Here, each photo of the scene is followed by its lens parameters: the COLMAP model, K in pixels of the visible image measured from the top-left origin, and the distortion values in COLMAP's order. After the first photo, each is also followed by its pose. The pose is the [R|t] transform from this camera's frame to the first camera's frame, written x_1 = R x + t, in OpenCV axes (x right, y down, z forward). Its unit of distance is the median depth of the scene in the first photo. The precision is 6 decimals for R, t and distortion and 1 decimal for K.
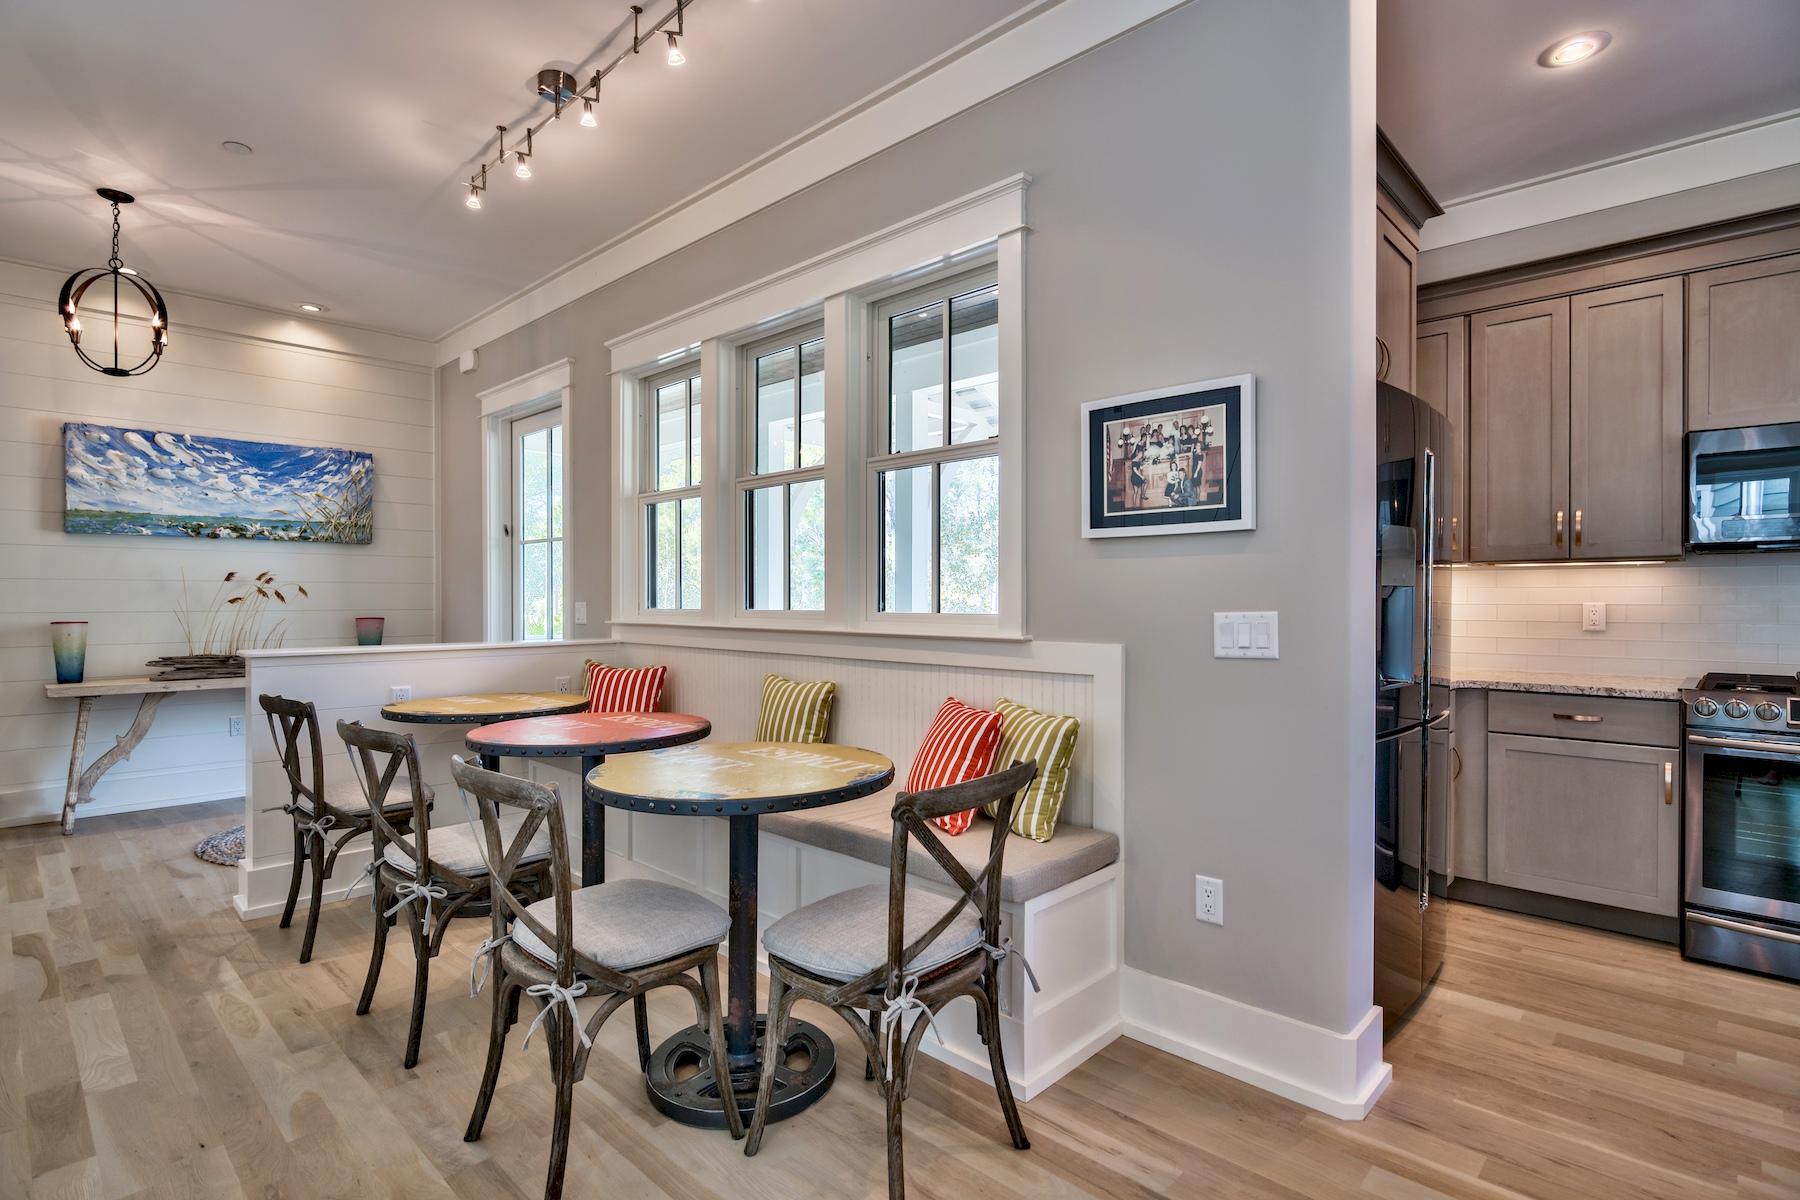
lens RADIAL K [[884.4, 0, 904.2], [0, 884.4, 604.8], [0, 0, 1]] dist [-0.005771, 0.002255]
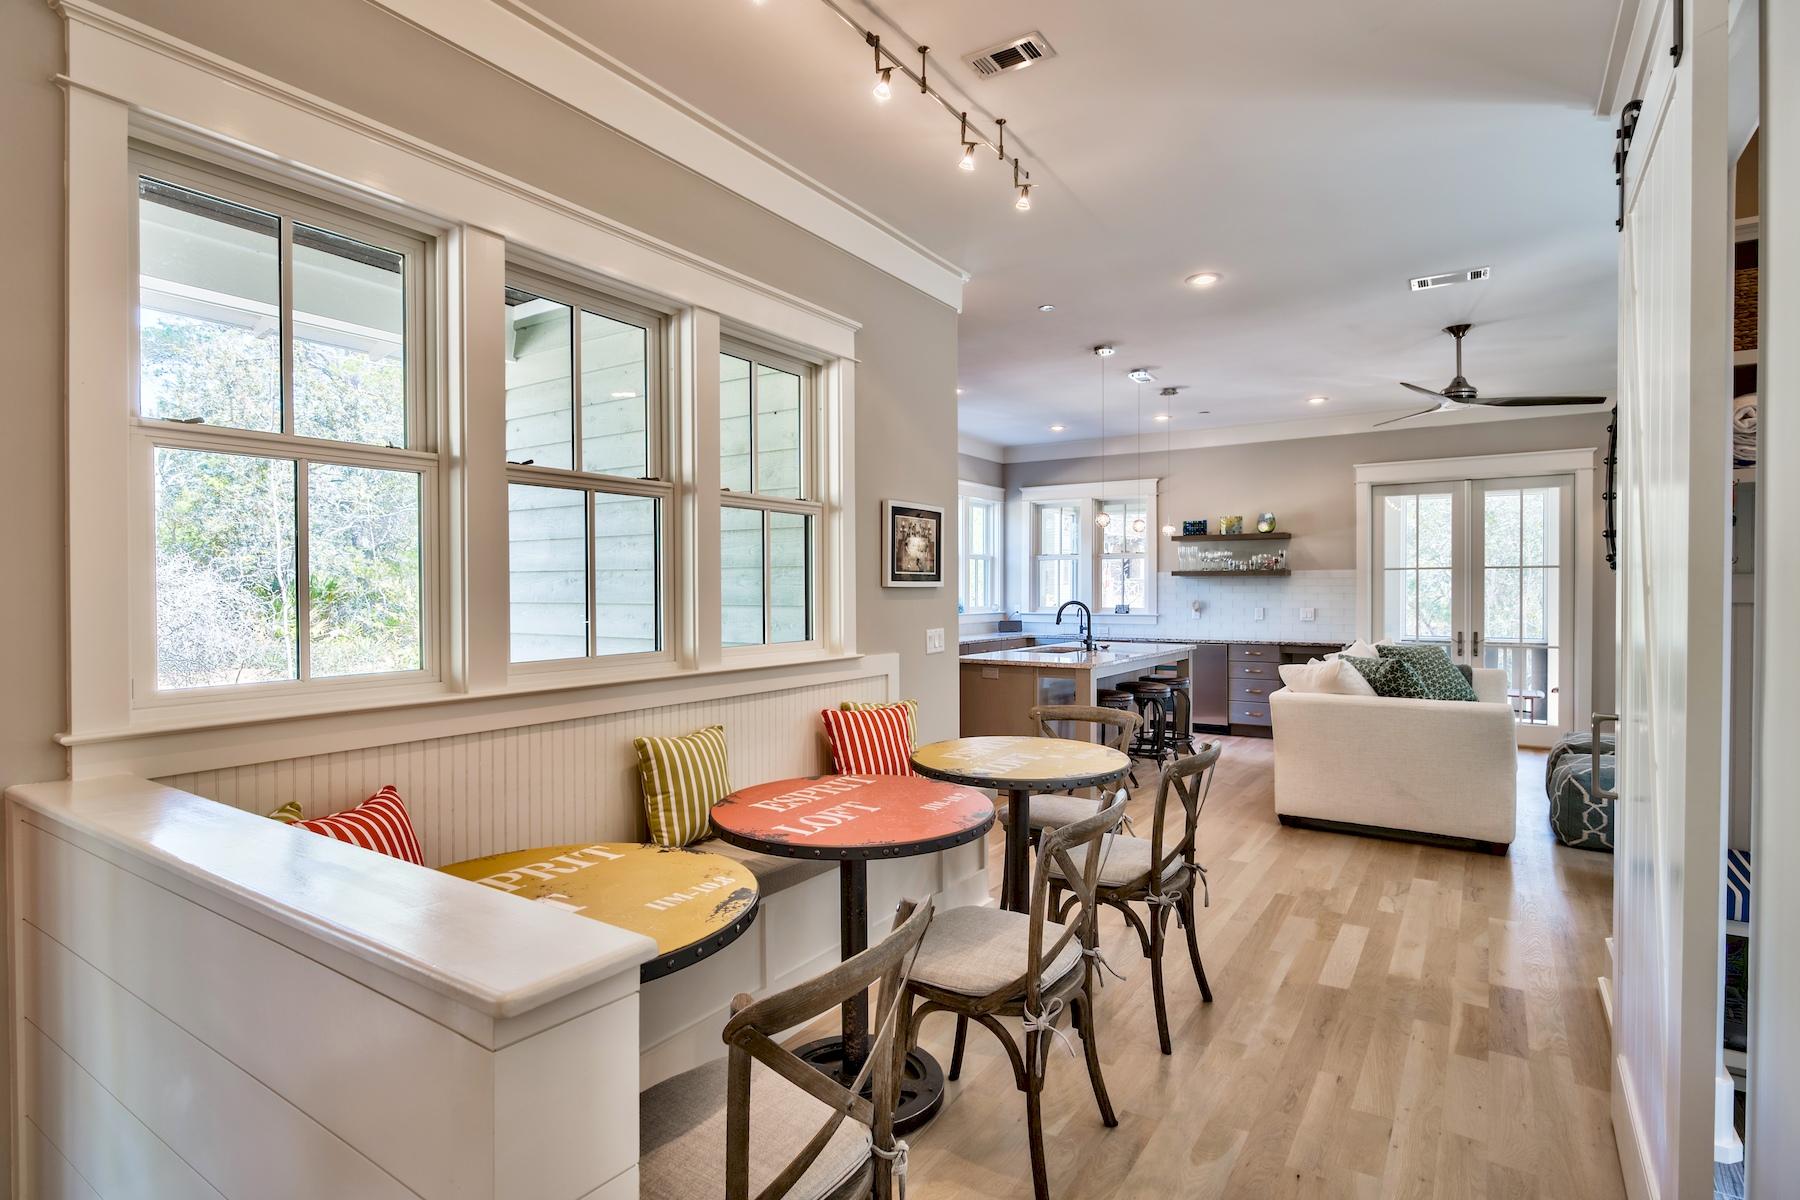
lens RADIAL K [[884.4, 0, 885.5], [0, 884.4, 597.6], [0, 0, 1]] dist [-0.005771, 0.002255]
pose [[-0.157768, -0.008706, 0.987438, -0.712957], [0.008577, 0.999911, 0.010186, -0.038322], [-0.987439, 0.010076, -0.157679, 0.668858]]
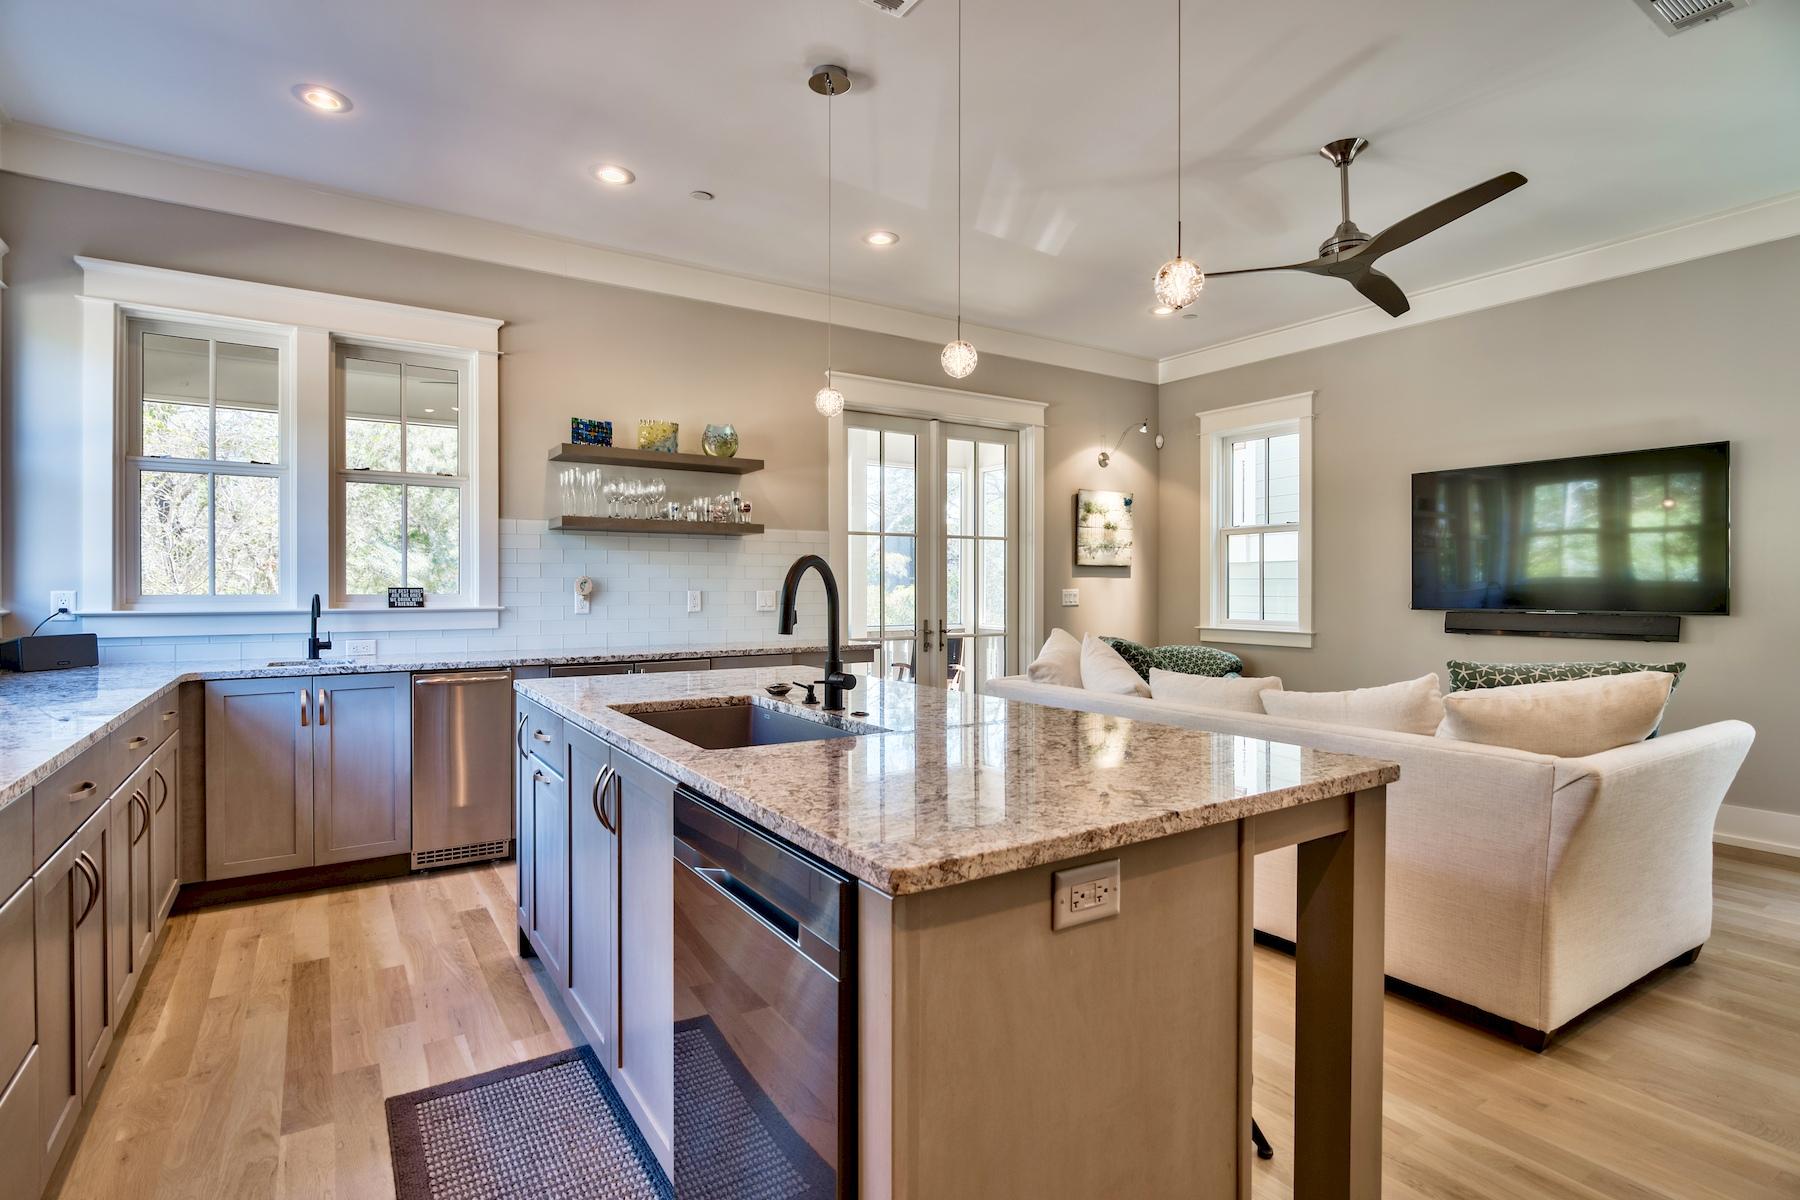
lens RADIAL K [[884.4, 0, 885.8], [0, 884.4, 593.5], [0, 0, 1]] dist [-0.005771, 0.002255]
pose [[-0.971627, -0.002918, 0.236499, 0.499958], [0.000569, 0.999892, 0.014672, -0.003859], [-0.236516, 0.014391, -0.971521, 0.574630]]
